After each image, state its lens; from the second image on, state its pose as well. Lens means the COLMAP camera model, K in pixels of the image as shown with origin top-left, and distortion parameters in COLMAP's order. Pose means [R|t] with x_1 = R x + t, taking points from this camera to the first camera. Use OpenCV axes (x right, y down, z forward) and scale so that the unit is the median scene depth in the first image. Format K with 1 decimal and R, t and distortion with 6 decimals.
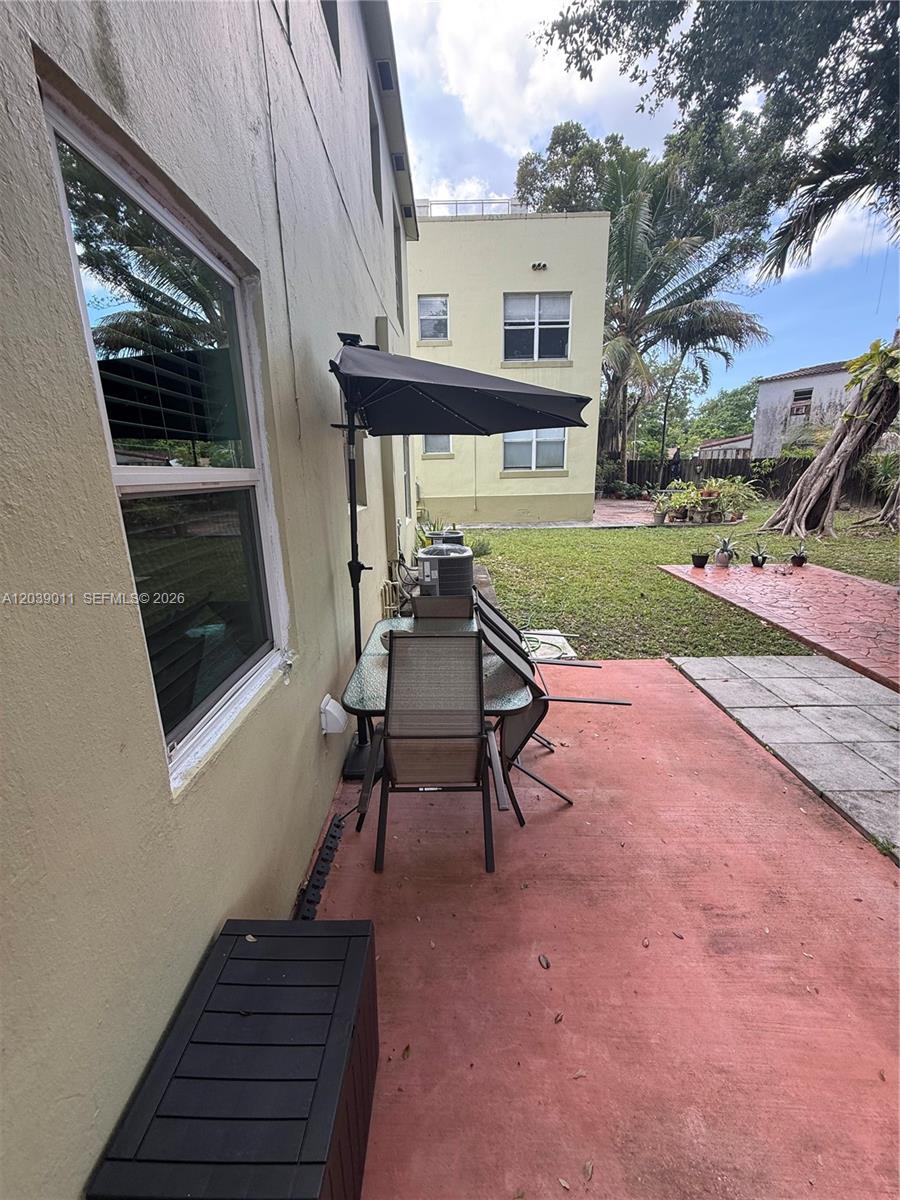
lens RADIAL K [[480.1, 0, 448.8], [0, 480.1, 595.7], [0, 0, 1]] dist [0.001634, 0.000553]
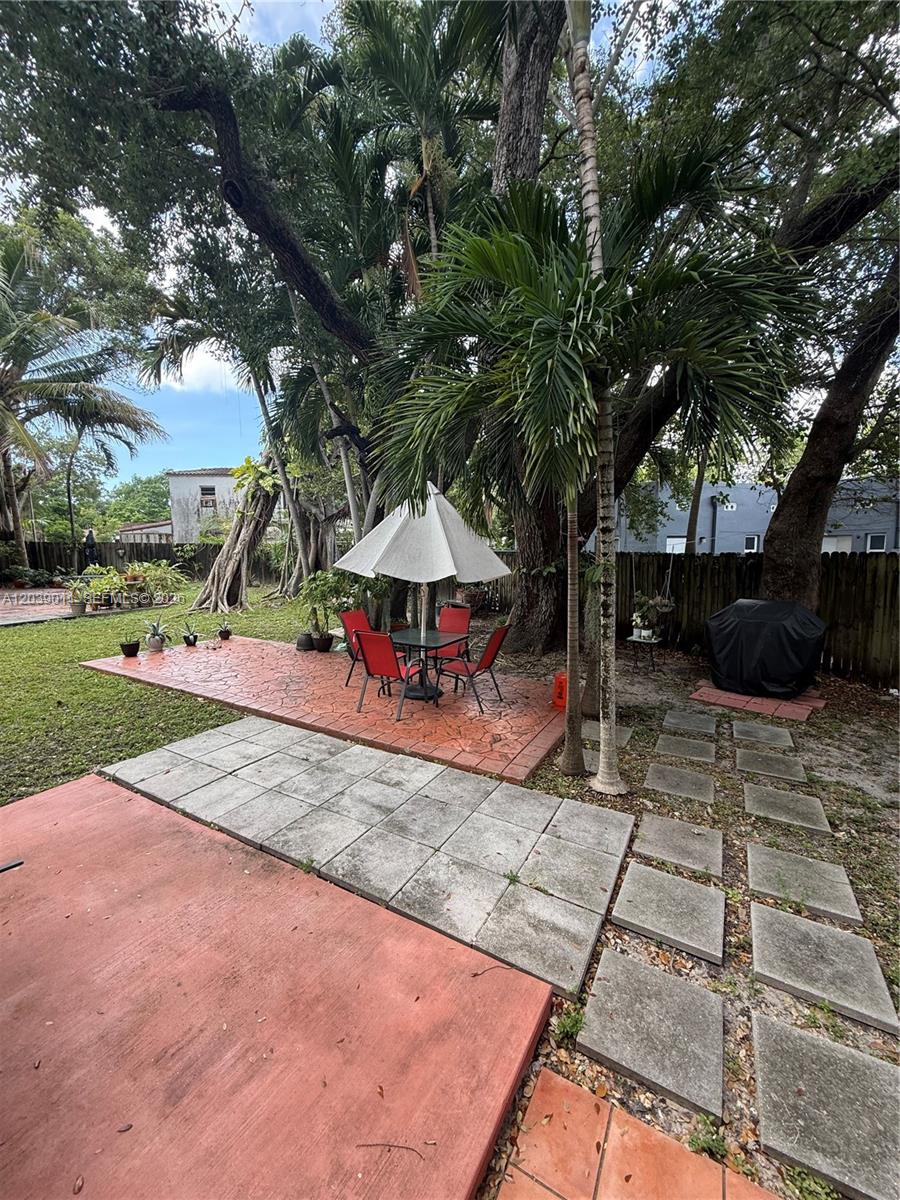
lens RADIAL K [[480.1, 0, 448.5], [0, 480.1, 596.0], [0, 0, 1]] dist [0.001634, 0.000553]
pose [[0.495114, -0.072041, 0.865836, 0.026348], [0.215013, 0.975718, -0.041768, -0.002126], [-0.841803, 0.206846, 0.498581, -0.008601]]
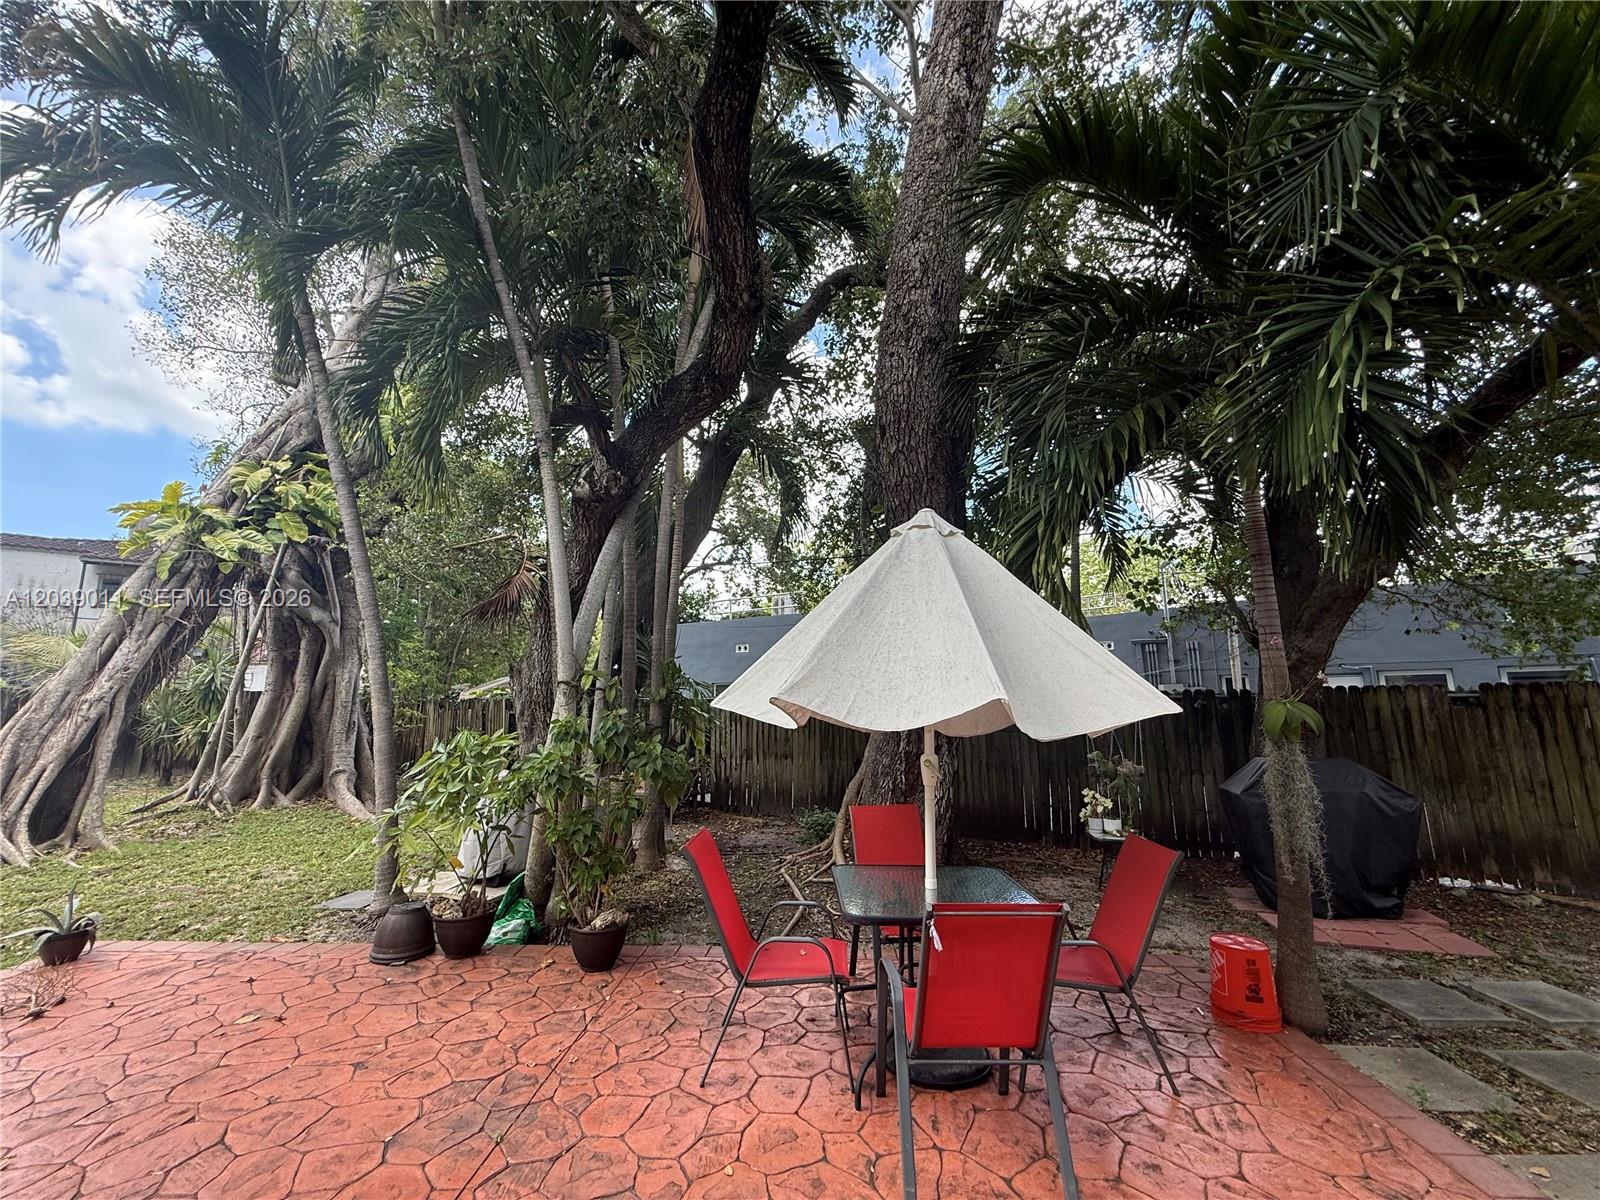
lens RADIAL K [[640.2, 0, 793.5], [0, 640.2, 598.3], [0, 0, 1]] dist [0.001634, 0.000553]
pose [[0.024650, 0.181690, 0.983047, 0.220394], [0.258579, 0.948723, -0.181830, -0.087665], [-0.965675, 0.258678, -0.023595, 0.412583]]
